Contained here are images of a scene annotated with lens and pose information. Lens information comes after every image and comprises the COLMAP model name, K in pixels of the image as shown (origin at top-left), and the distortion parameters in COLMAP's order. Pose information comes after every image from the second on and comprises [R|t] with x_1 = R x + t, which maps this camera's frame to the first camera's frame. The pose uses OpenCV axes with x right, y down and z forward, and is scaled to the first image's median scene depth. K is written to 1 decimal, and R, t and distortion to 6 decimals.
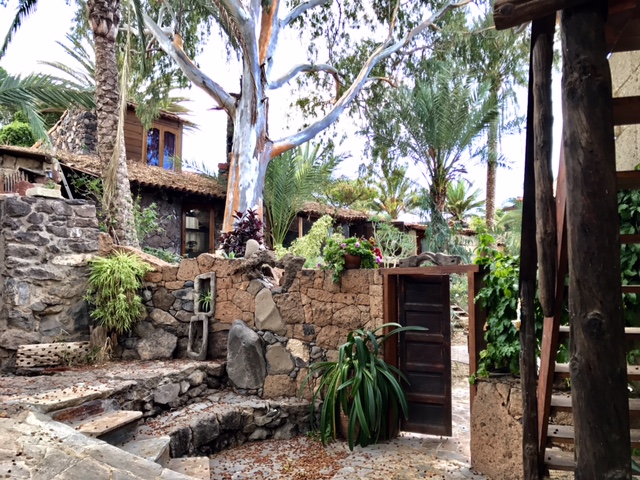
lens RADIAL K [[522.3, 0, 320.0], [0, 522.3, 240.0], [0, 0, 1]] dist [0.006302, 0.005034]
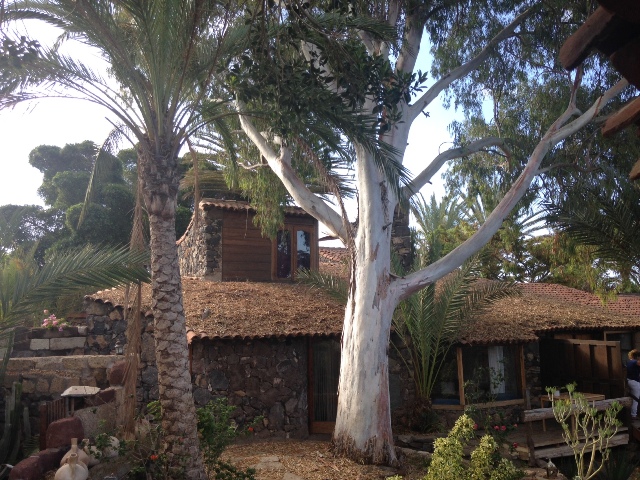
lens RADIAL K [[584.8, 0, 320.0], [0, 584.8, 240.0], [0, 0, 1]] dist [0.104515, -0.000640]
pose [[0.938556, -0.054867, -0.340738, 0.096316], [0.040675, 0.997987, -0.048664, -0.218914], [0.342723, 0.031814, 0.938898, 0.171736]]
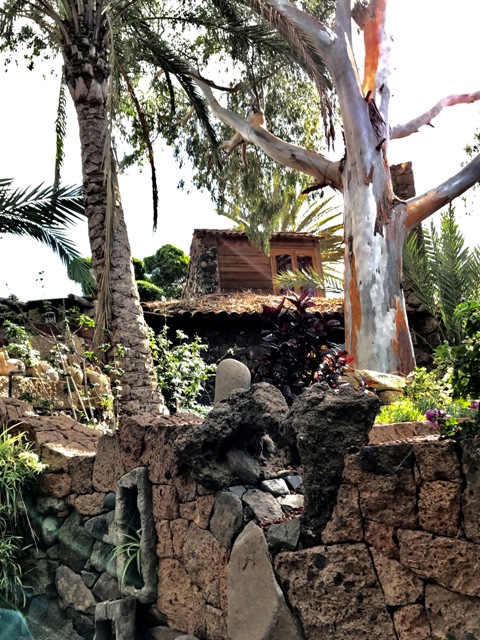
lens RADIAL K [[522.3, 0, 240.0], [0, 522.3, 320.0], [0, 0, 1]] dist [0.006302, 0.005034]
pose [[0.838593, -0.201723, -0.506033, 0.027991], [0.135694, 0.976984, -0.164589, 0.017456], [0.527587, 0.069357, 0.846665, 0.413586]]
